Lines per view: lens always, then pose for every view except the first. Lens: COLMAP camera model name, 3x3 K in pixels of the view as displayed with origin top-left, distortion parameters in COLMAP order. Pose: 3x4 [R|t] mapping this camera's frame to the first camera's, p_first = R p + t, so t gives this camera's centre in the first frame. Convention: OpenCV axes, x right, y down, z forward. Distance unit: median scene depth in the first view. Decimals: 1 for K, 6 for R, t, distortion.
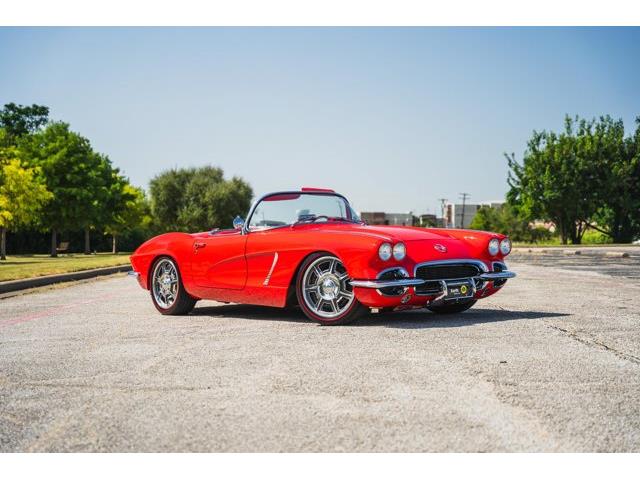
lens RADIAL K [[823.7, 0, 320.2], [0, 823.7, 240.0], [0, 0, 1]] dist [0.086819, 0.000000]
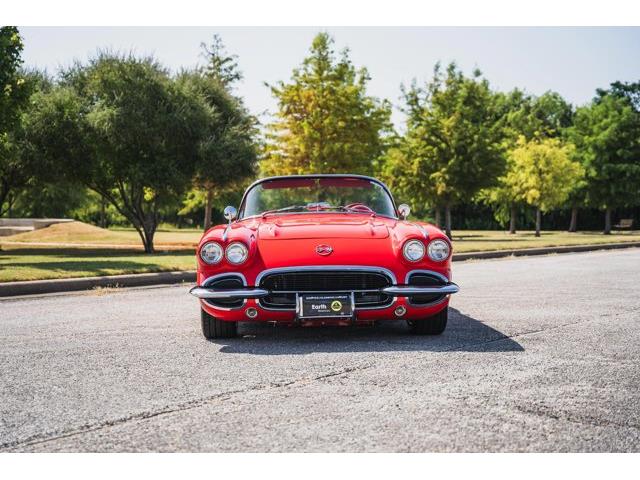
lens RADIAL K [[823.7, 0, 315.6], [0, 823.7, 249.3], [0, 0, 1]] dist [0.086819, 0.000000]
pose [[0.801106, 0.032735, -0.597626, 0.603888], [-0.009752, 0.999085, 0.041652, -0.022614], [0.598442, -0.027540, 0.800692, 0.389586]]
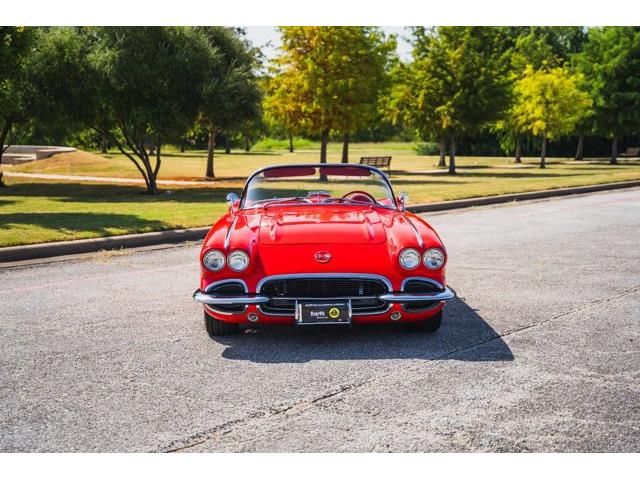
lens RADIAL K [[823.7, 0, 317.0], [0, 823.7, 248.1], [0, 0, 1]] dist [0.086819, 0.000000]
pose [[0.799326, 0.089464, -0.594201, 0.617019], [-0.017146, 0.991848, 0.126270, -0.098772], [0.600653, -0.090742, 0.794344, 0.376755]]
